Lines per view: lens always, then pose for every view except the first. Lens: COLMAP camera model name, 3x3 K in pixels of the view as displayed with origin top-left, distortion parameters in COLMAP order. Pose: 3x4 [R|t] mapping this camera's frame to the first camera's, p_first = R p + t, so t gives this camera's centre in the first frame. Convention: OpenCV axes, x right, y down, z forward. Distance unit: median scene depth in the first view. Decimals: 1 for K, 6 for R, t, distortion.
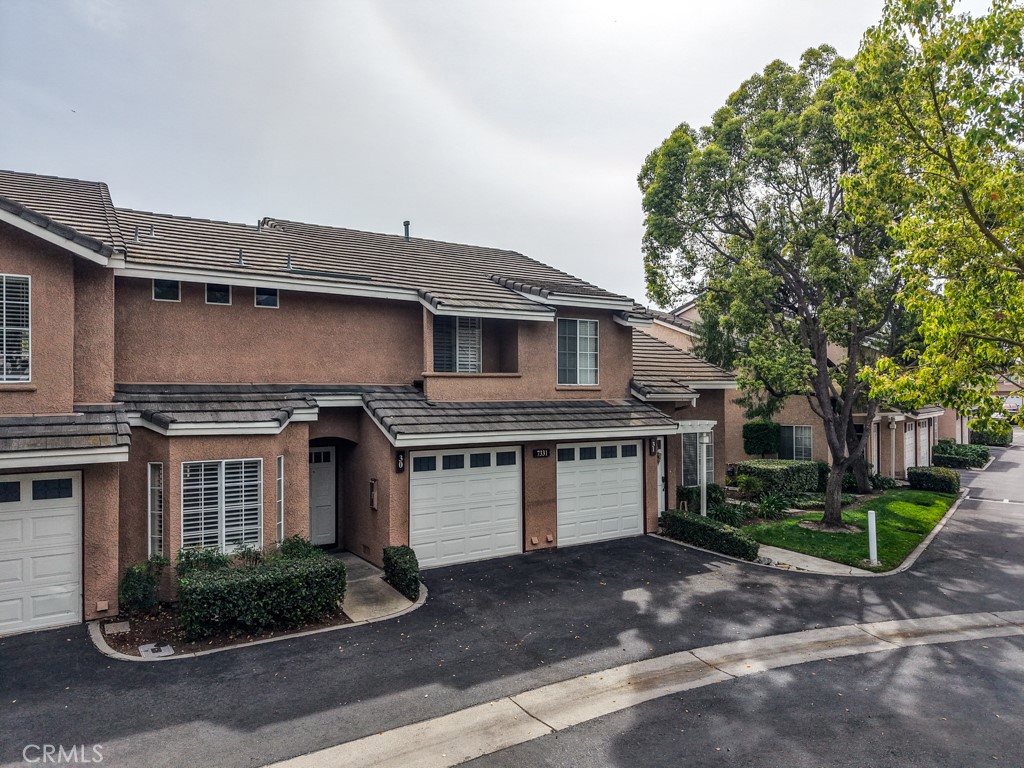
lens RADIAL K [[692.5, 0, 515.7], [0, 692.5, 385.0], [0, 0, 1]] dist [0.024577, -0.020986]
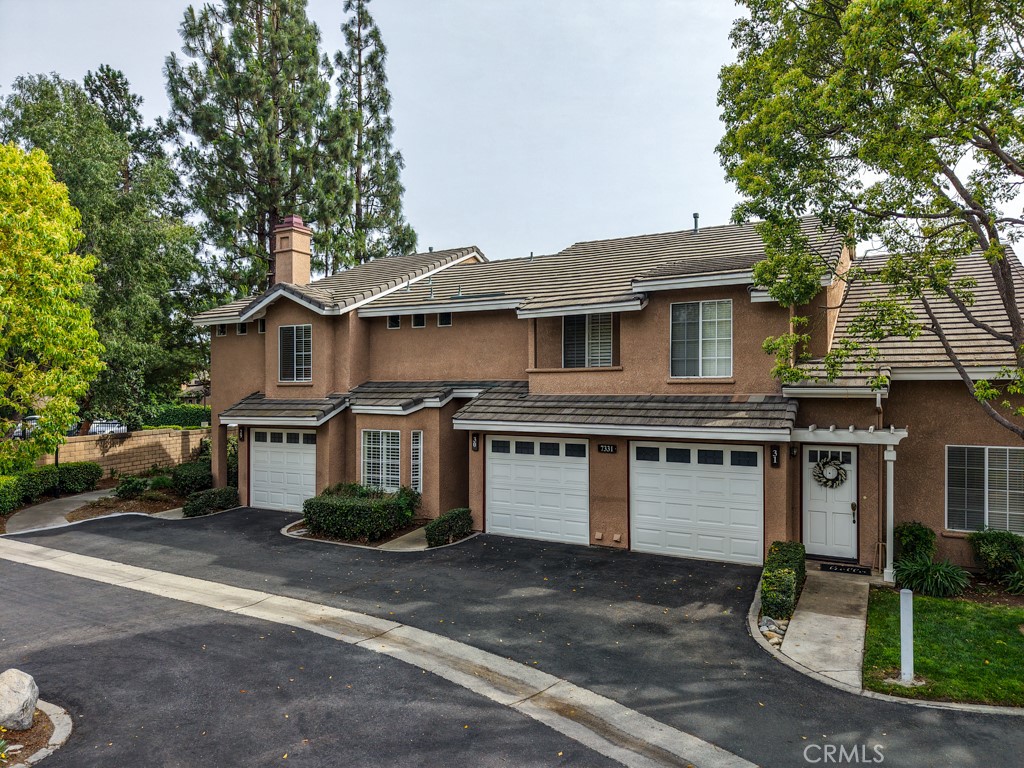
lens RADIAL K [[692.5, 0, 514.8], [0, 692.5, 390.7], [0, 0, 1]] dist [0.024577, -0.020986]
pose [[0.463762, 0.004559, -0.885948, 1.049025], [0.010523, 0.999888, 0.010654, 0.006402], [0.885897, -0.014263, 0.463662, 0.535634]]
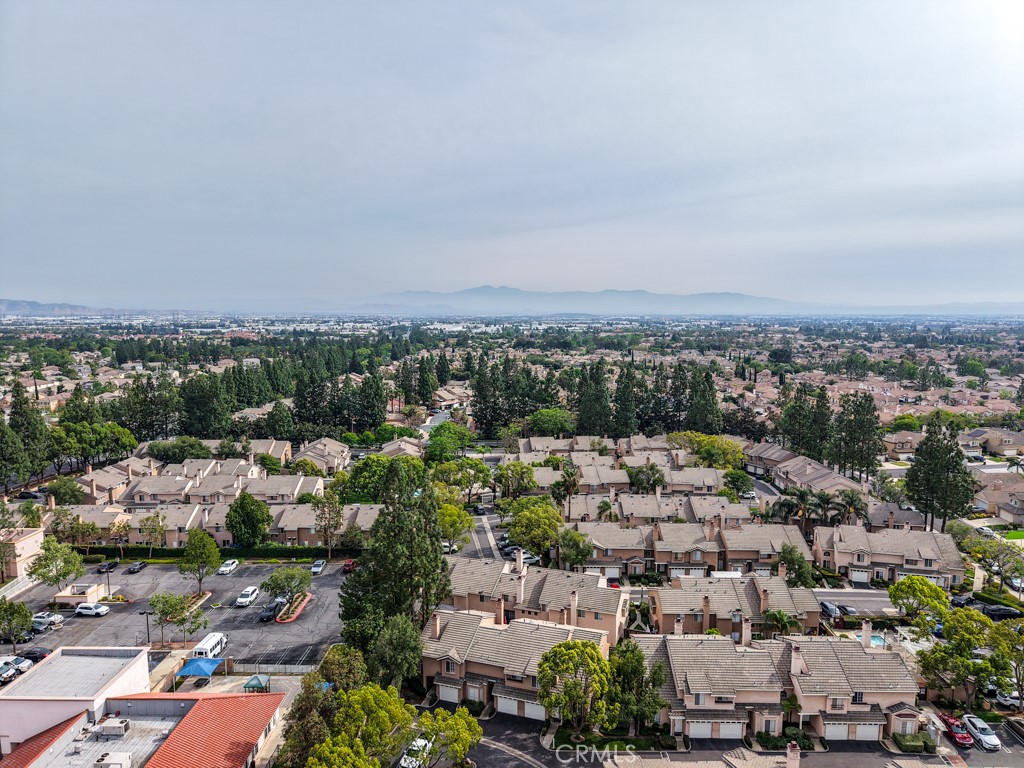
lens RADIAL K [[692.5, 0, 516.6], [0, 692.5, 383.2], [0, 0, 1]] dist [0.024577, -0.020986]
pose [[0.618095, 0.110967, -0.778232, 5.228071], [0.006108, 0.989279, 0.145911, -4.147650], [0.786080, -0.094940, 0.610790, -2.846094]]
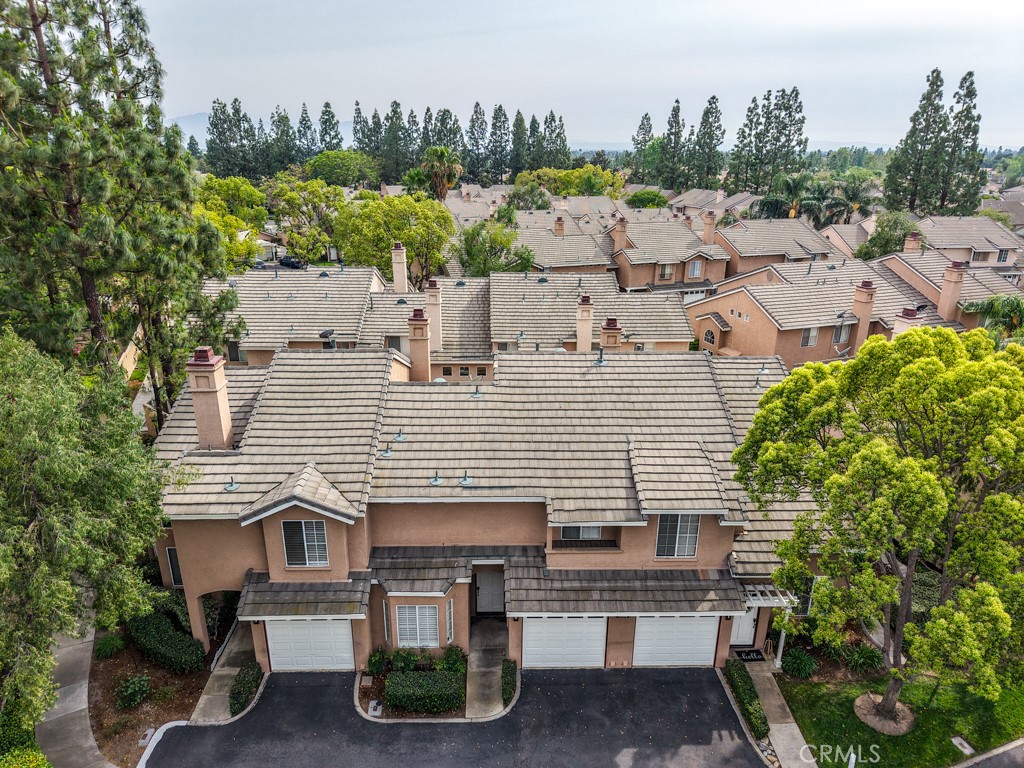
lens RADIAL K [[692.5, 0, 517.4], [0, 692.5, 385.6], [0, 0, 1]] dist [0.024577, -0.020986]
pose [[0.850819, 0.202906, -0.484703, 0.562316], [-0.012956, 0.930256, 0.366682, -1.079909], [0.525300, -0.305700, 0.794108, -0.140162]]
